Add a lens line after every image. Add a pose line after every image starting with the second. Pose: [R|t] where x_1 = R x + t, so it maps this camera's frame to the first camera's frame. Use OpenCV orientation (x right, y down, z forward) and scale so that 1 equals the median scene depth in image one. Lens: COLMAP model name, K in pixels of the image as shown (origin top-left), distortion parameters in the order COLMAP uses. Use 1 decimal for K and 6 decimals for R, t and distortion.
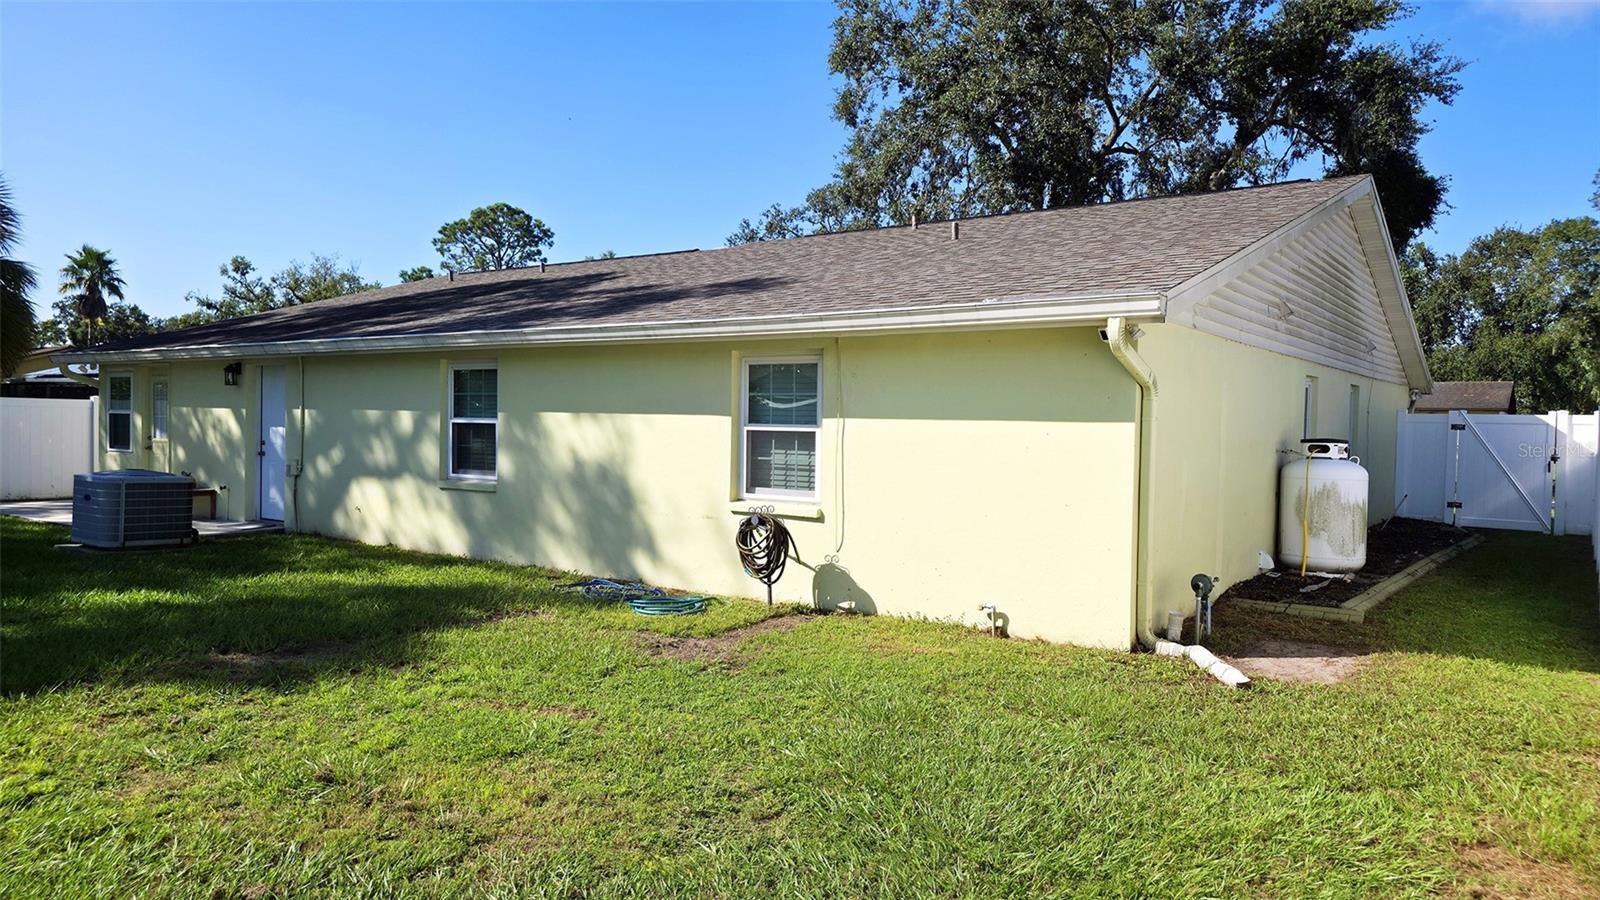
lens RADIAL K [[1027.9, 0, 798.4], [0, 1027.9, 418.4], [0, 0, 1]] dist [0.024253, -0.055361]
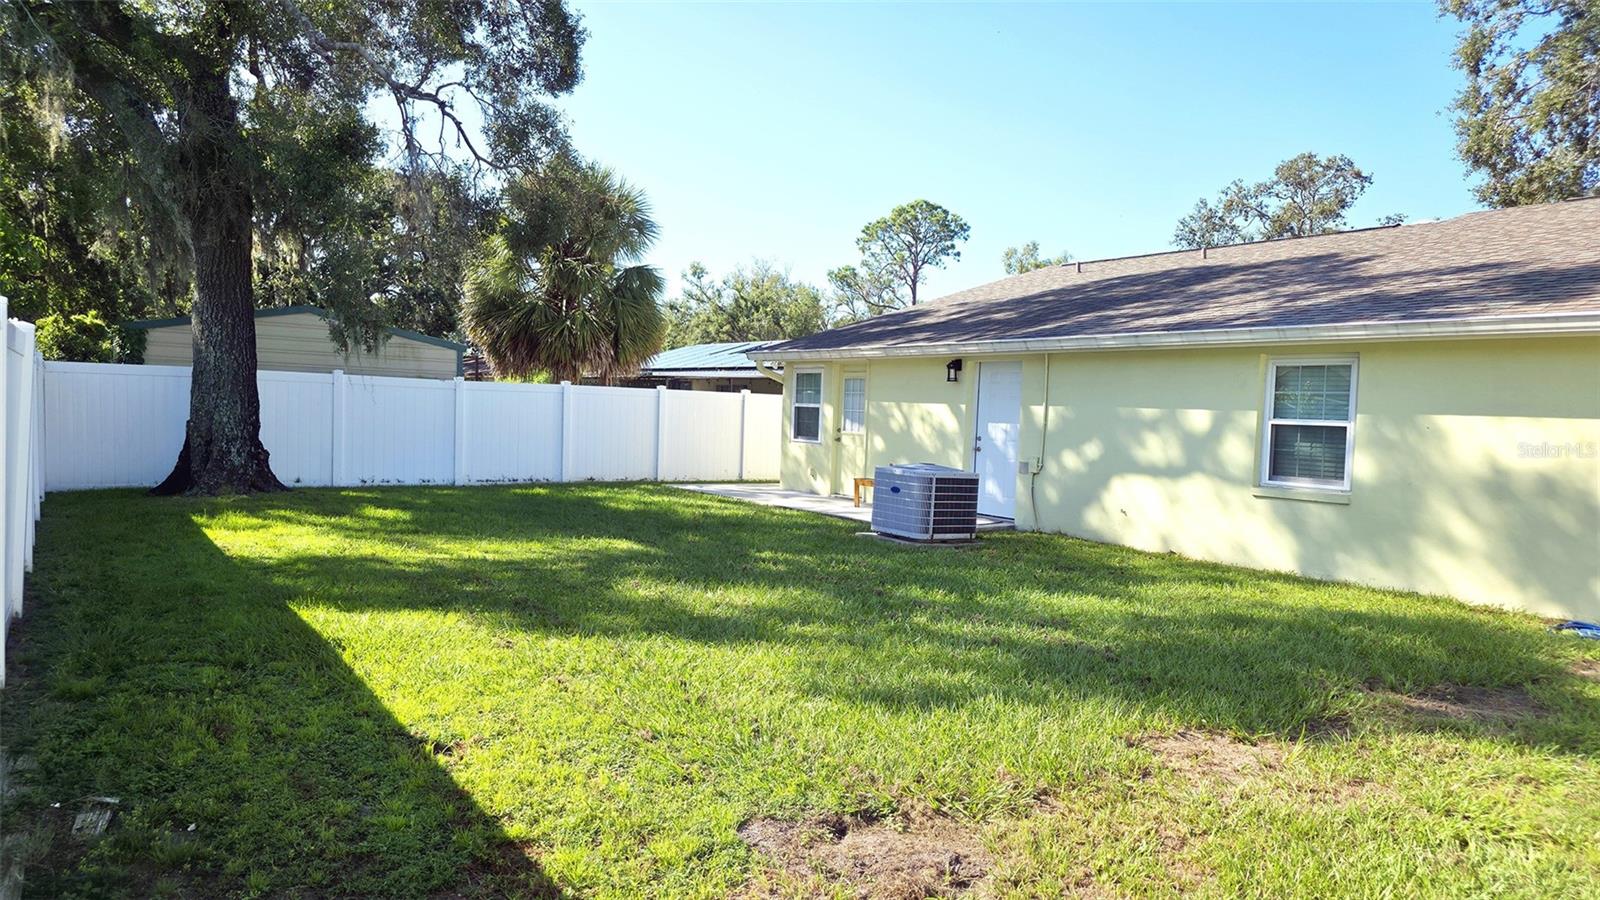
lens RADIAL K [[1008.0, 0, 800.0], [0, 1008.0, 450.0], [0, 0, 1]] dist [0.042407, -0.052904]
pose [[0.940748, 0.022891, -0.338333, -0.307316], [-0.009229, 0.999078, 0.041936, -0.003653], [0.338981, -0.036329, 0.940091, 0.006696]]
